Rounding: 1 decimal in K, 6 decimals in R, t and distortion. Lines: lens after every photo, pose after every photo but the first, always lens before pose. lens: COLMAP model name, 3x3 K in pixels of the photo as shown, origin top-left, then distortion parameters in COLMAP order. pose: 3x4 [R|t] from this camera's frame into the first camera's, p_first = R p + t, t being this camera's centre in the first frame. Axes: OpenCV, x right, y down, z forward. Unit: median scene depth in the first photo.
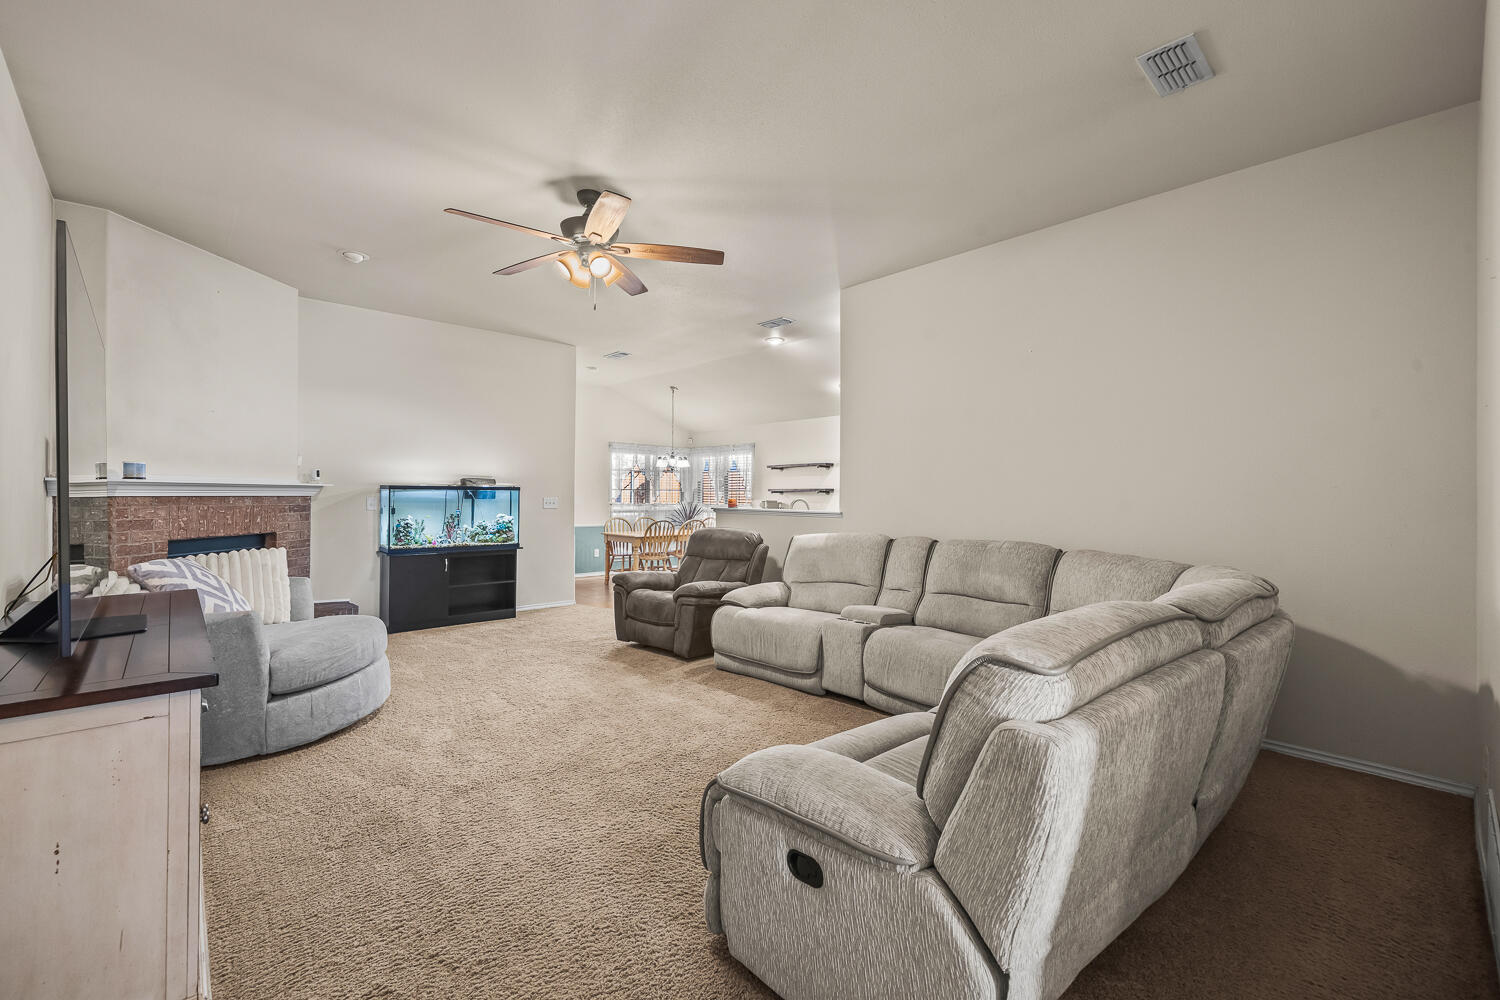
lens RADIAL K [[638.7, 0, 747.7], [0, 638.7, 497.3], [0, 0, 1]] dist [0.000033, -0.000098]
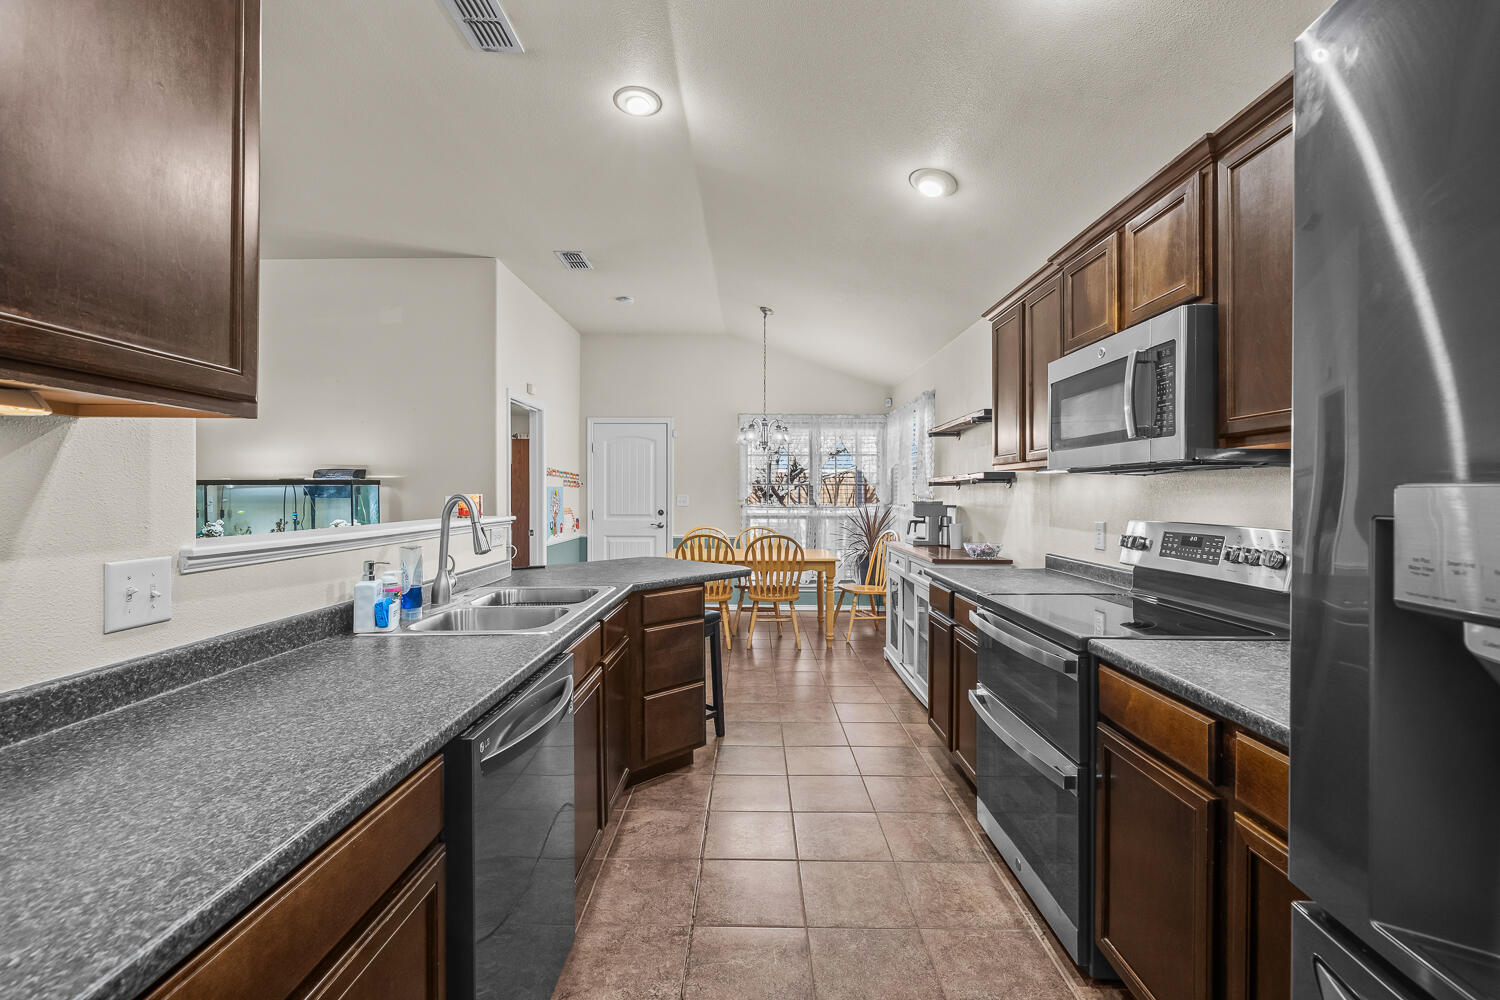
lens RADIAL K [[638.7, 0, 747.7], [0, 638.7, 497.3], [0, 0, 1]] dist [0.000033, -0.000098]
pose [[0.728418, -0.008781, -0.685076, 0.532426], [0.014303, 0.999895, 0.002391, -0.001543], [0.684983, -0.011541, 0.728467, 1.093502]]
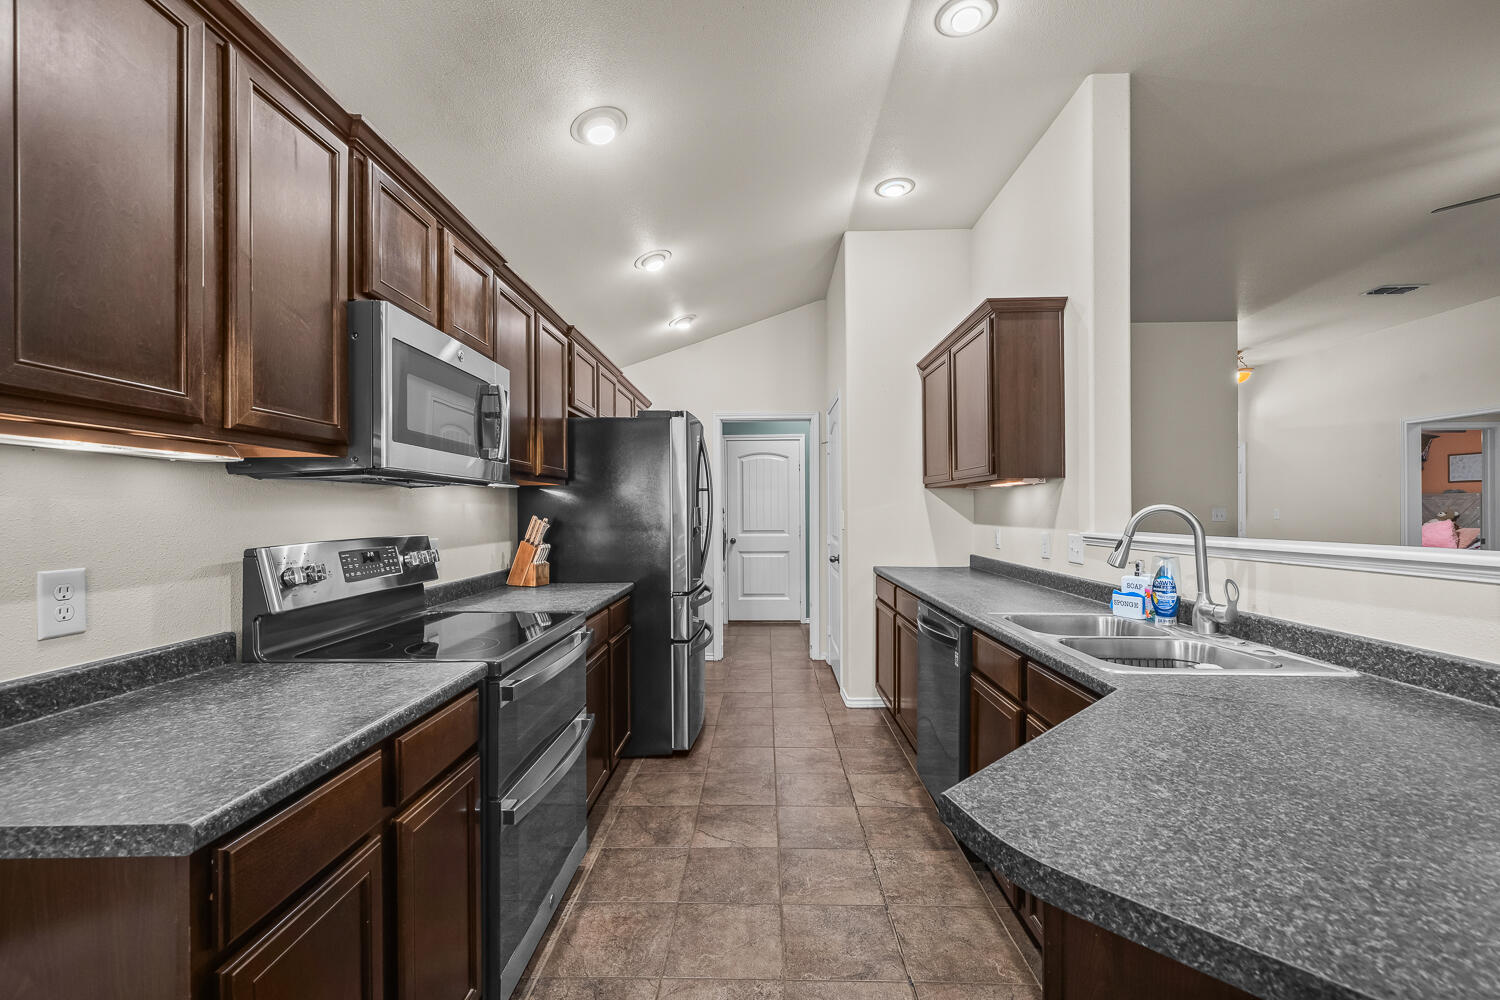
lens RADIAL K [[635.4, 0, 742.9], [0, 635.4, 512.8], [0, 0, 1]] dist [0.000036, -0.000197]
pose [[-0.712097, -0.005376, 0.702061, 0.014404], [0.002650, 0.999943, 0.010346, 0.001247], [-0.702076, 0.009228, -0.712042, 1.713389]]
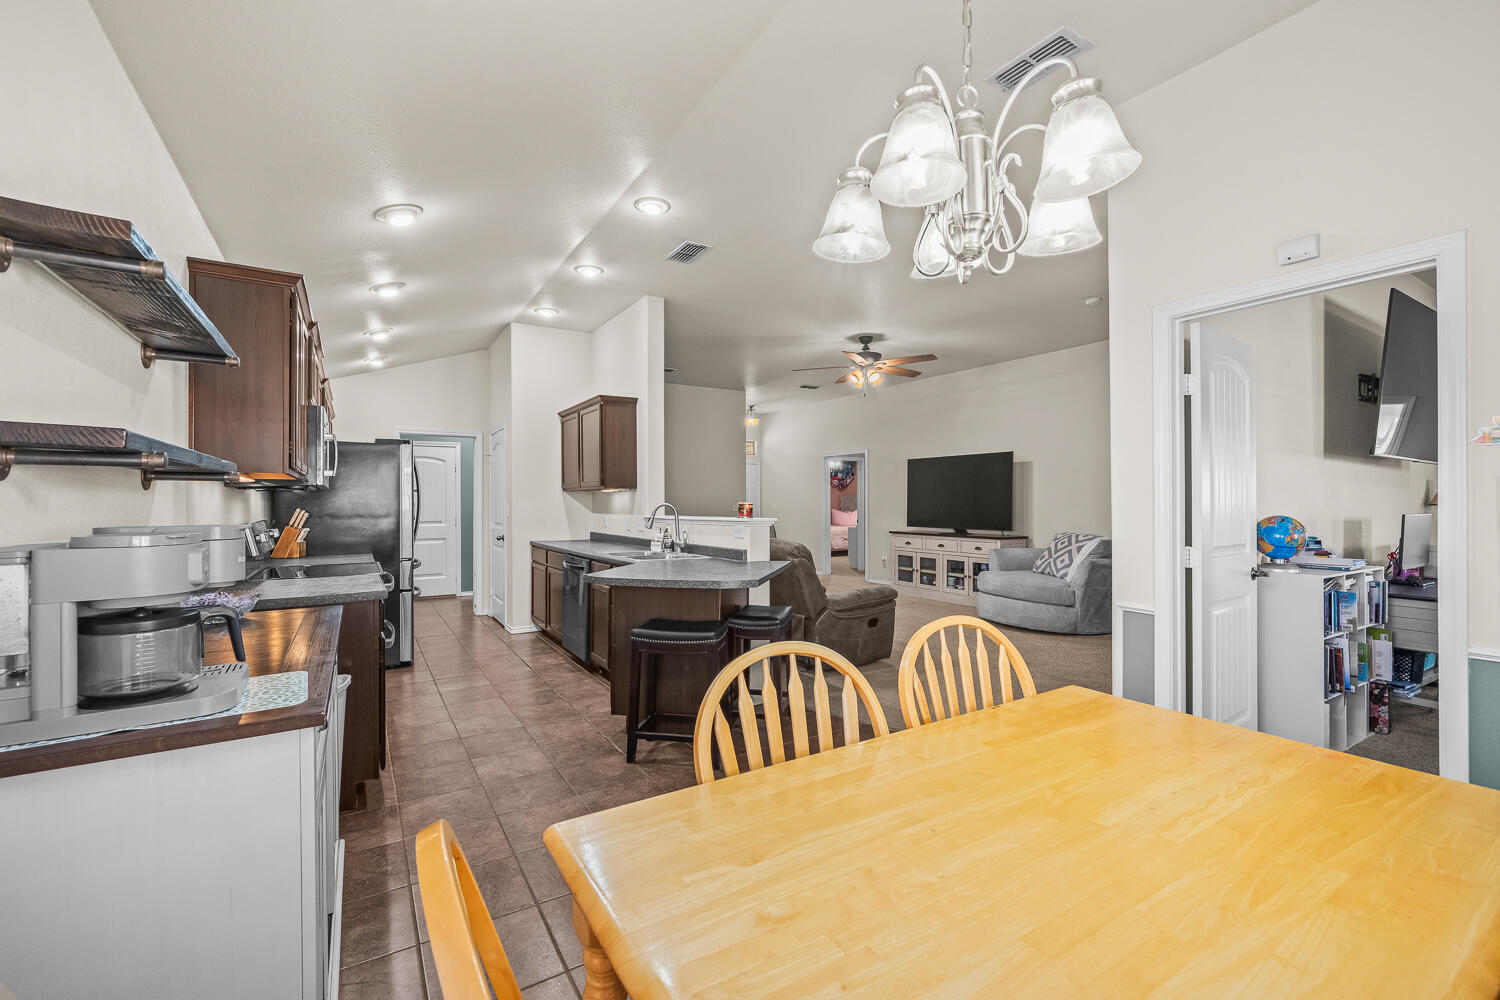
lens RADIAL K [[638.7, 0, 747.7], [0, 638.7, 497.3], [0, 0, 1]] dist [0.000033, -0.000098]
pose [[-0.981686, -0.001064, 0.190505, -0.202436], [-0.001828, 0.999991, -0.003834, -0.003835], [-0.190499, -0.004112, -0.981679, 2.185166]]
